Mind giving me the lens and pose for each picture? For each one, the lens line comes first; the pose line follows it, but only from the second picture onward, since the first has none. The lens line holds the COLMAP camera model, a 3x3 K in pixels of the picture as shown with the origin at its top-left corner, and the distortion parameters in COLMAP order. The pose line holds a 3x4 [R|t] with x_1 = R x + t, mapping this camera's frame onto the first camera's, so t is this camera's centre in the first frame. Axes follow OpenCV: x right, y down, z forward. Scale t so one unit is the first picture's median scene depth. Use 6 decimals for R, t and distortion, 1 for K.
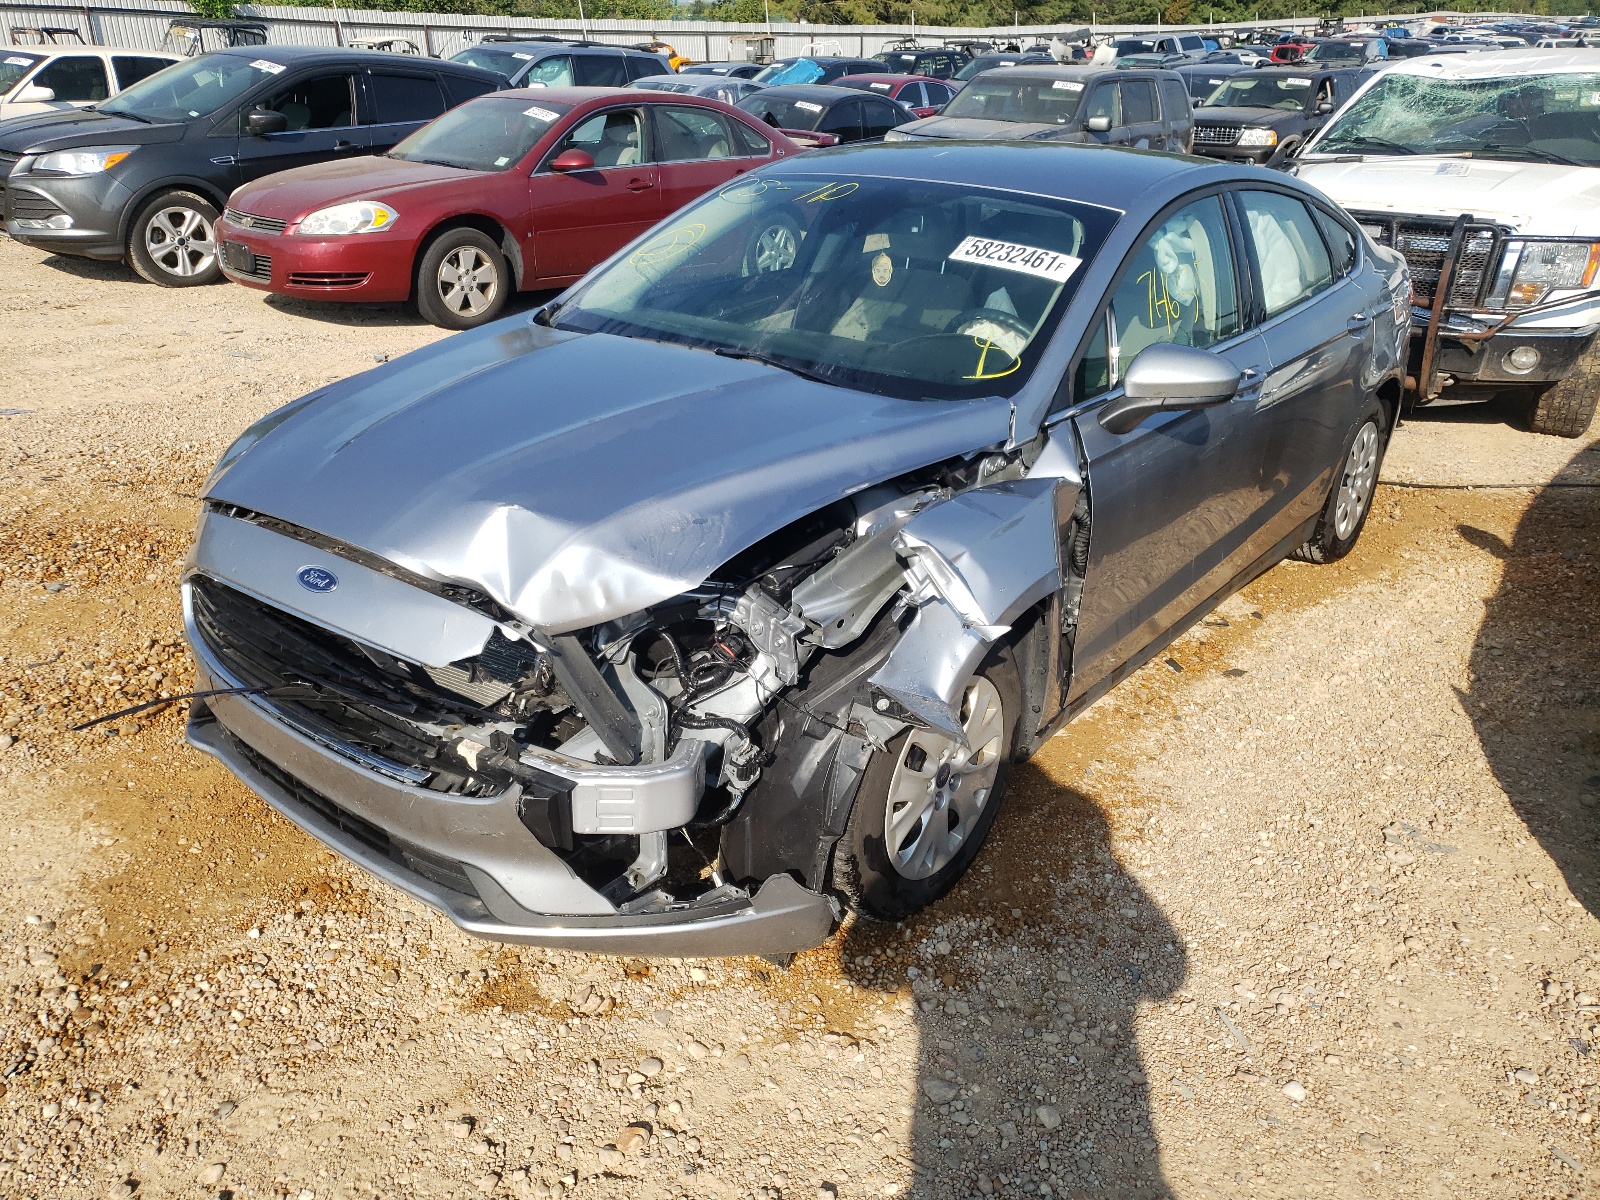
lens RADIAL K [[1213.4, 0, 800.0], [0, 1213.4, 600.0], [0, 0, 1]] dist [-0.003725, 0.034590]
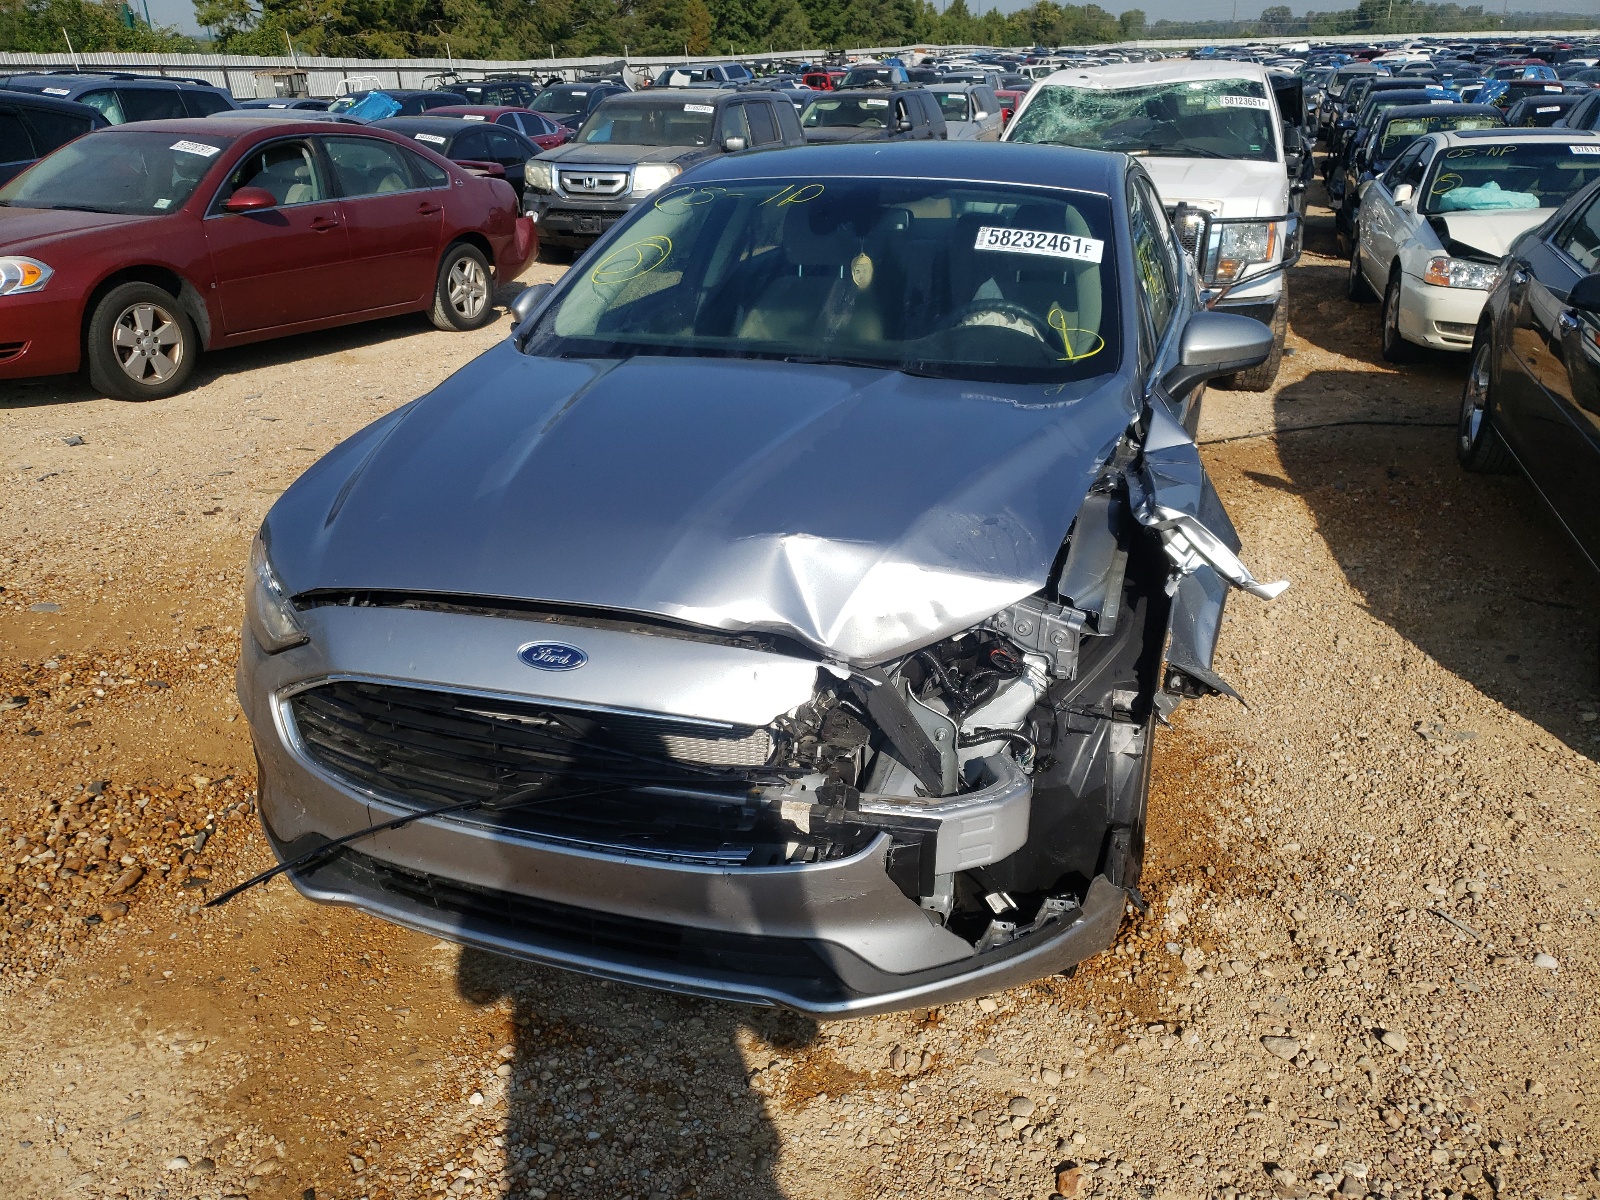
lens RADIAL K [[1227.9, 0, 801.2], [0, 1227.9, 609.2], [0, 0, 1]] dist [-0.038632, 0.092941]
pose [[0.934903, -0.157224, 0.318178, -0.147505], [0.163475, 0.986522, 0.007137, -0.007853], [-0.315012, 0.045341, 0.948004, 0.040985]]
